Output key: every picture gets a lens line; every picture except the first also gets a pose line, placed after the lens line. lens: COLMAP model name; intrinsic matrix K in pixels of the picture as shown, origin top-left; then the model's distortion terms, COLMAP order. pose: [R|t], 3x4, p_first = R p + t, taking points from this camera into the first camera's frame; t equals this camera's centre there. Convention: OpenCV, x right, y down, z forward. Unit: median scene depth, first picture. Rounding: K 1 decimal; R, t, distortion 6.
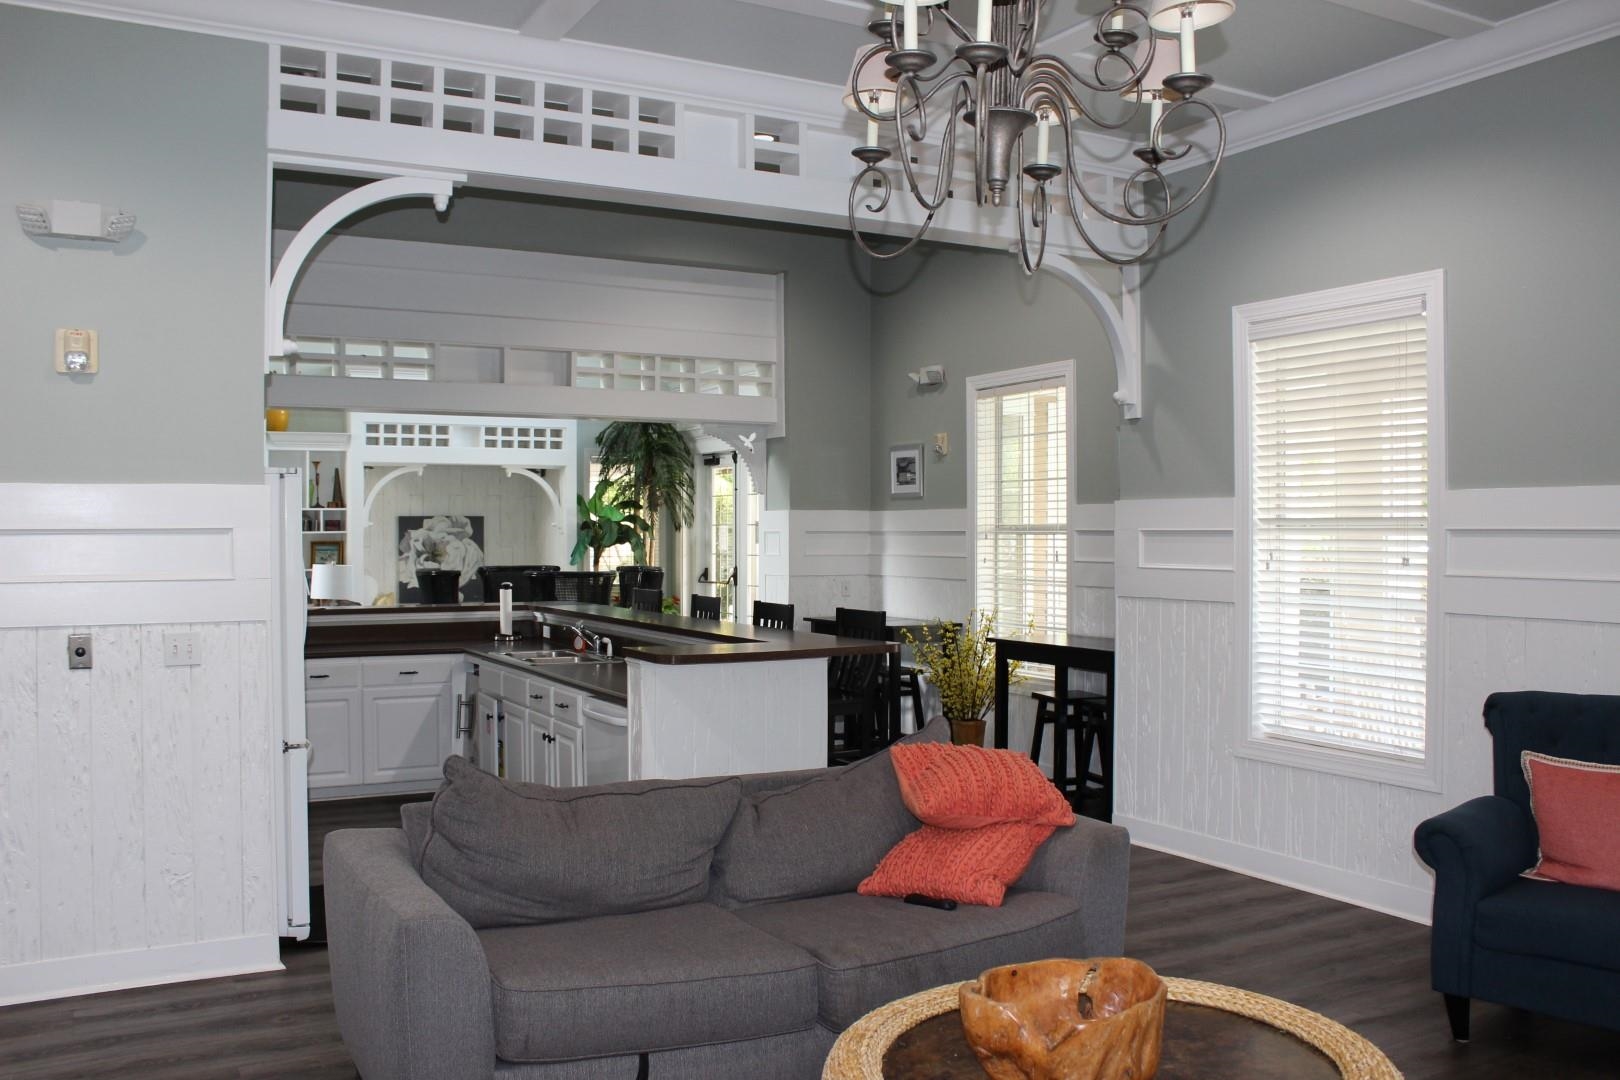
lens RADIAL K [[1366.2, 0, 777.9], [0, 1366.2, 520.5], [0, 0, 1]] dist [-0.147517, 0.105305]
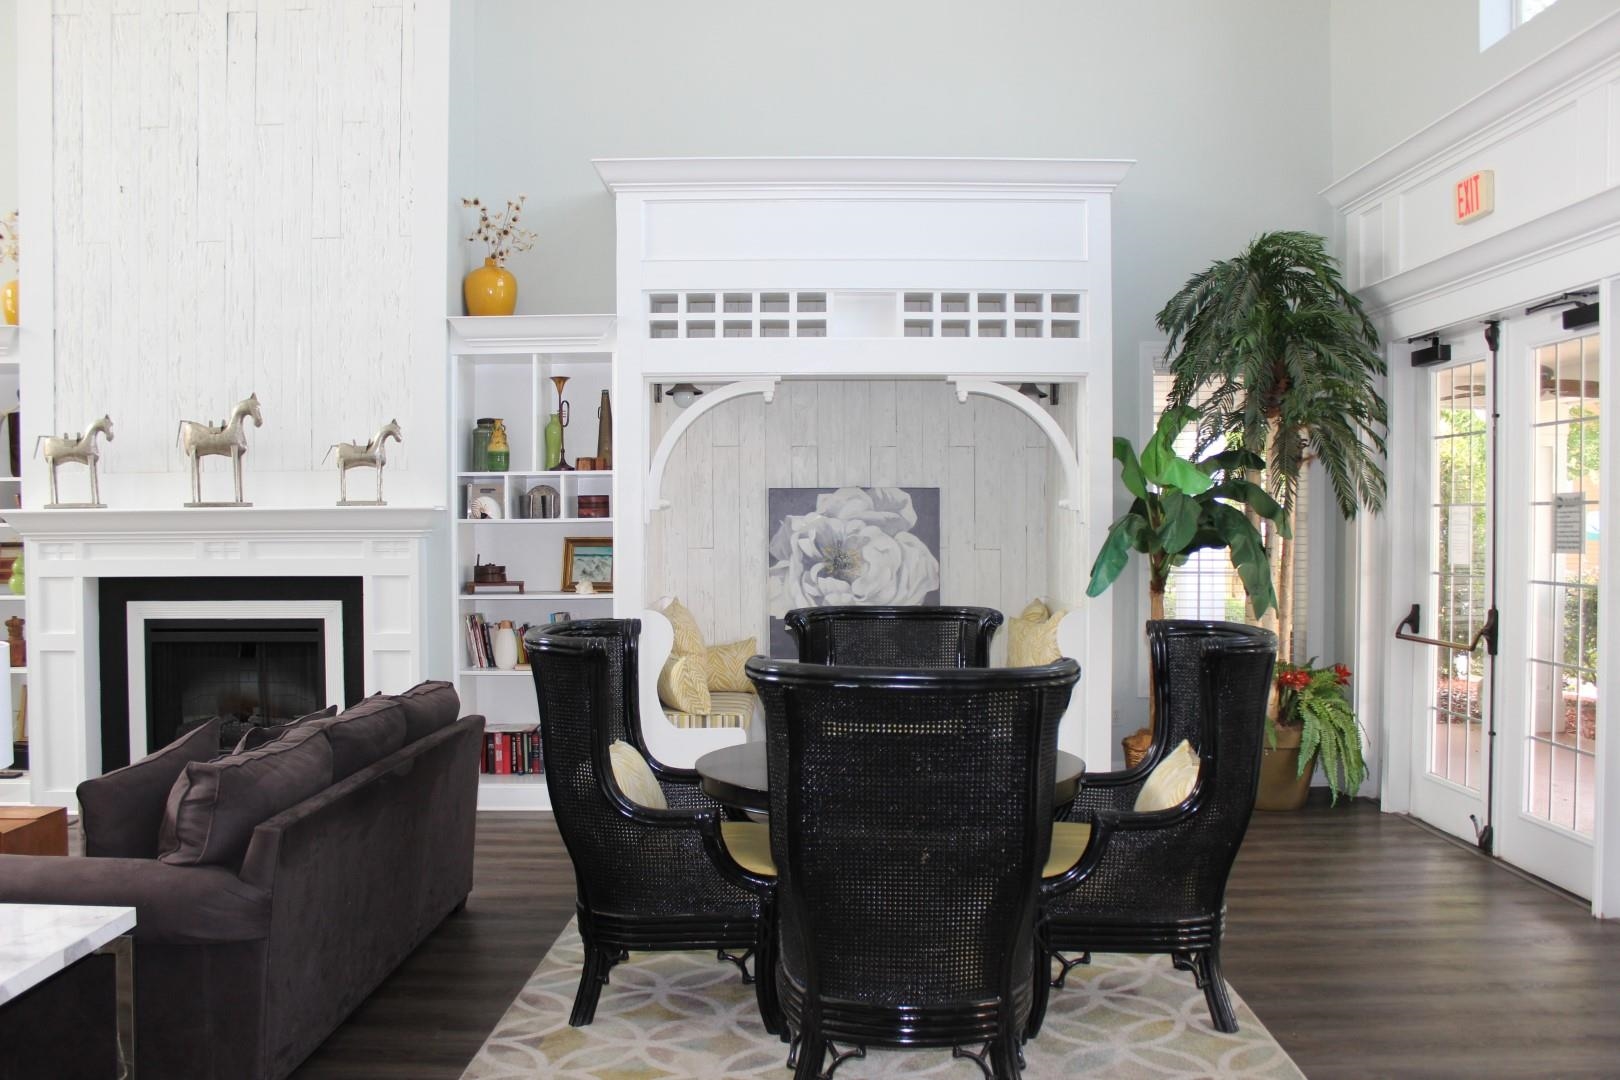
lens RADIAL K [[1366.2, 0, 809.6], [0, 1366.2, 552.1], [0, 0, 1]] dist [-0.147517, 0.105305]
pose [[0.889204, 0.012936, -0.457328, -0.031610], [0.003056, 0.999410, 0.034210, 0.003222], [0.457501, -0.031817, 0.888640, 0.556933]]
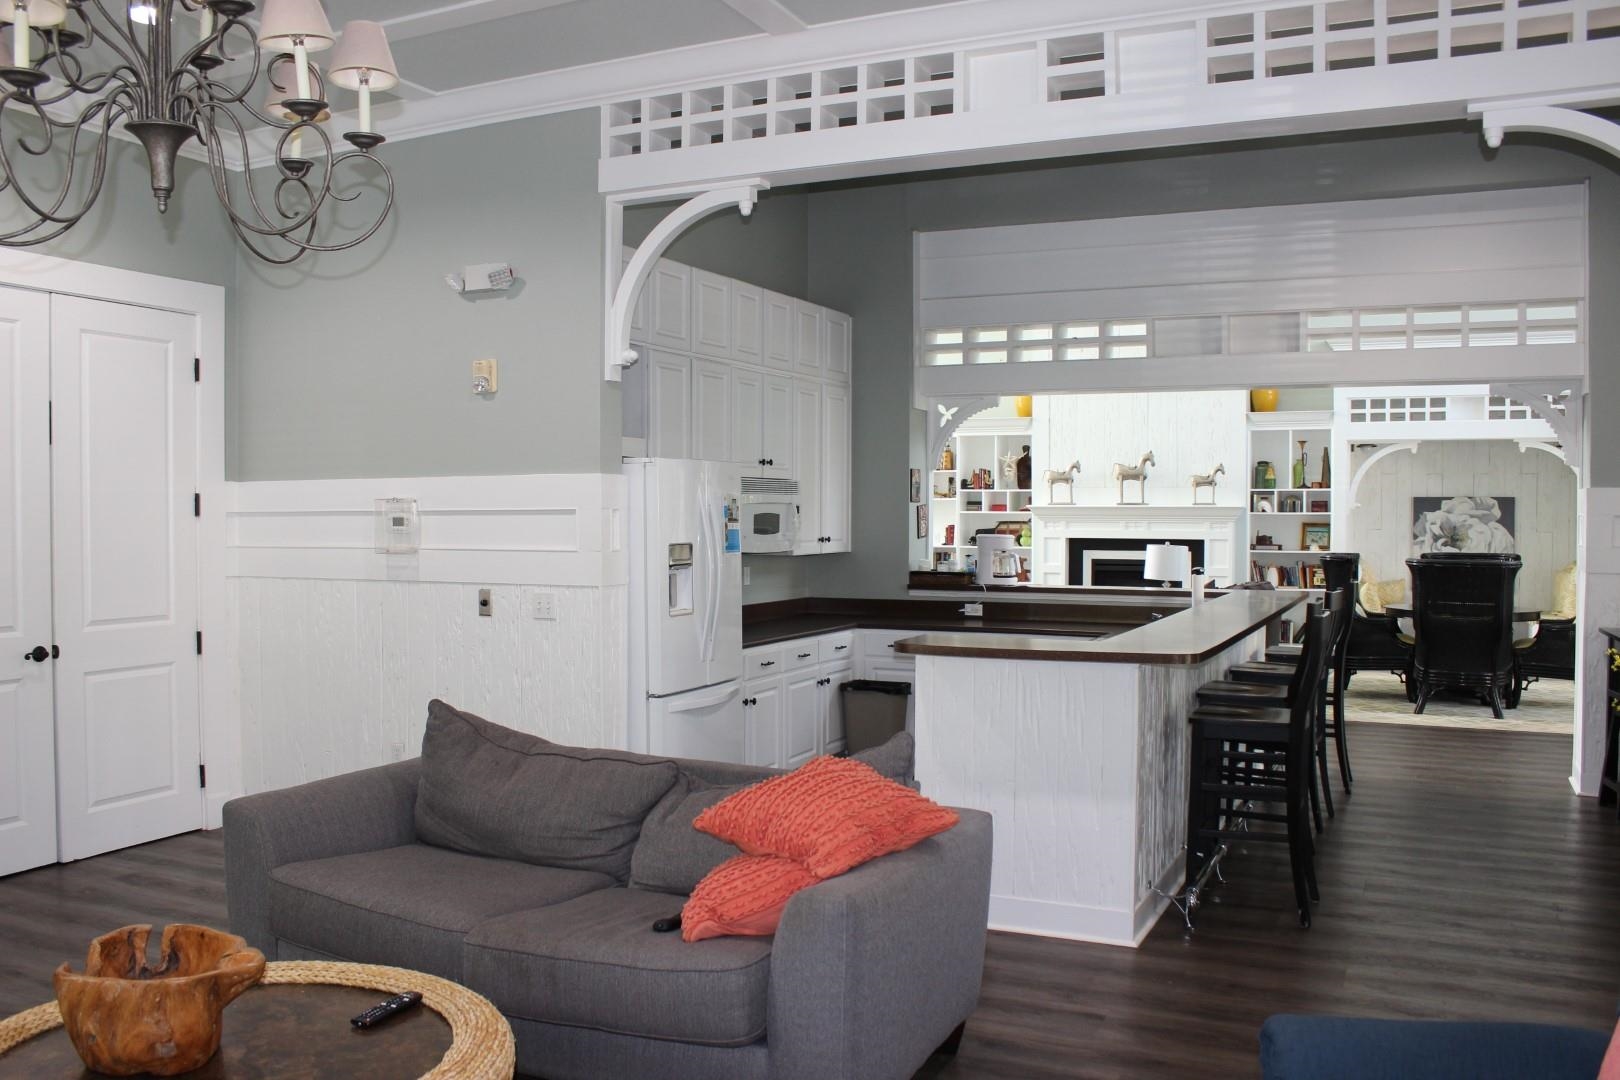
lens RADIAL K [[1366.2, 0, 798.0], [0, 1366.2, 541.4], [0, 0, 1]] dist [-0.147517, 0.105305]
pose [[0.592418, 0.024737, -0.805251, 0.206457], [0.000195, 0.999524, 0.030848, -0.001023], [0.805631, -0.018432, 0.592131, 0.122561]]
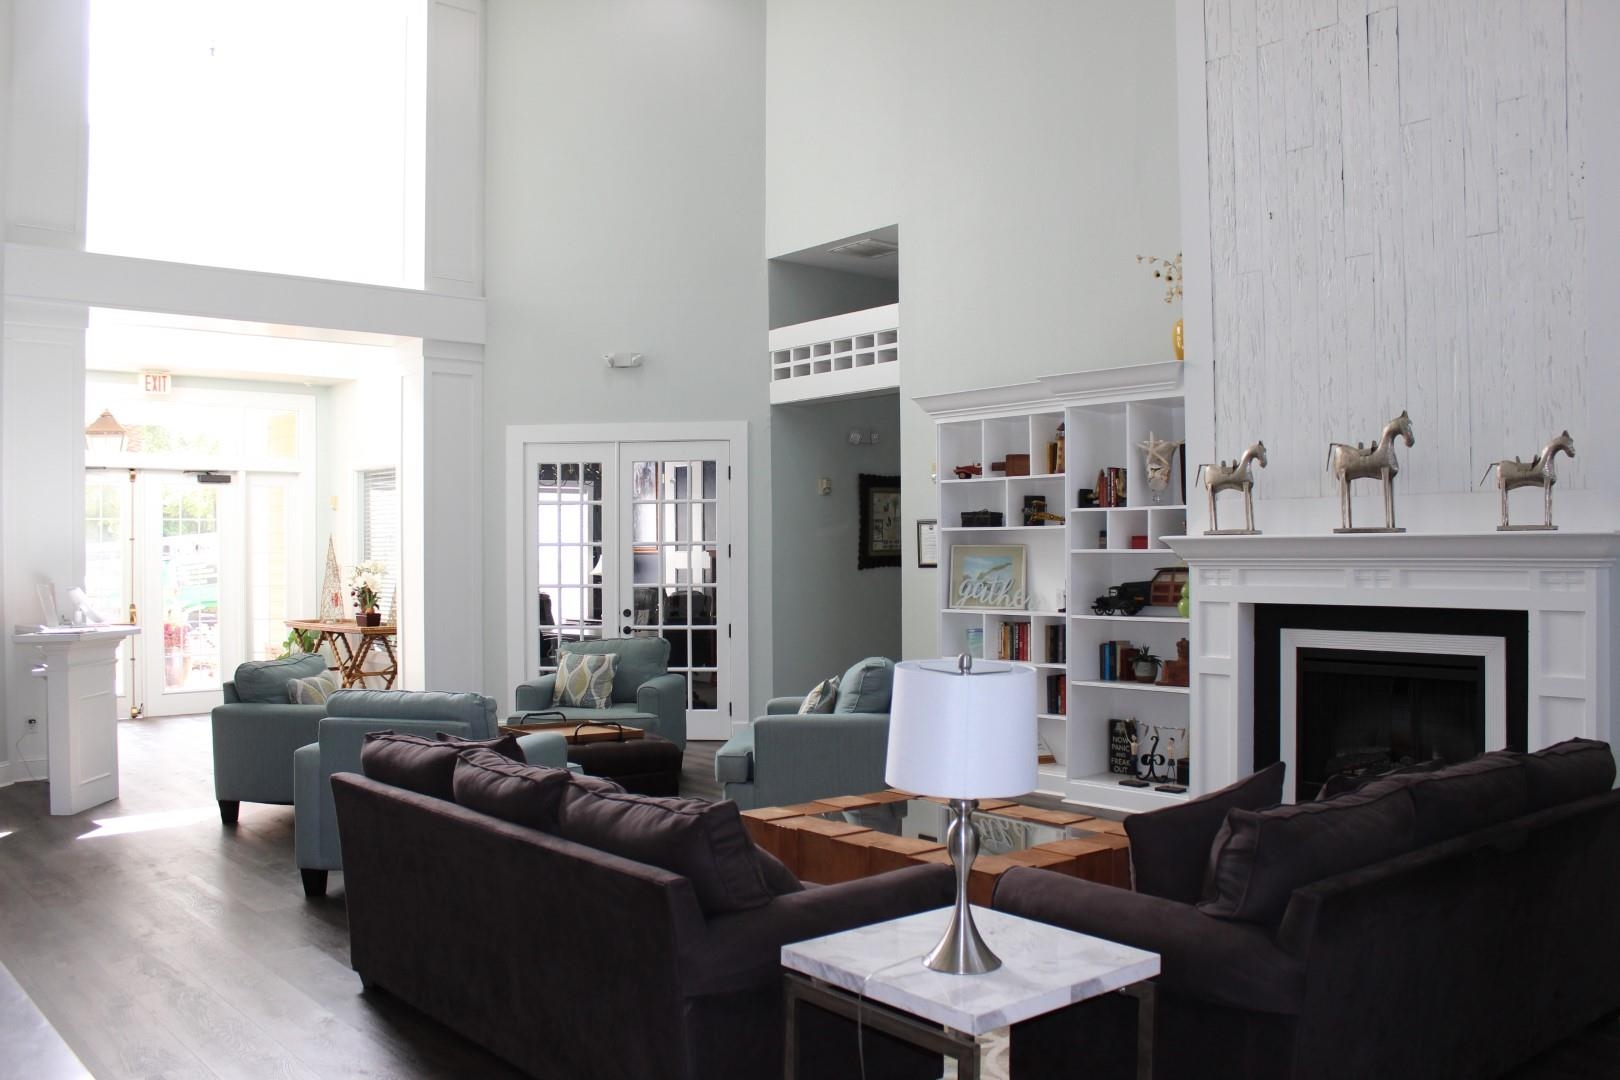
lens RADIAL K [[1366.2, 0, 794.1], [0, 1366.2, 545.3], [0, 0, 1]] dist [-0.147517, 0.105305]
pose [[0.213070, 0.000818, -0.977037, -0.036460], [0.010185, 0.999943, 0.003059, 0.003608], [0.976984, -0.010603, 0.213050, 0.593611]]
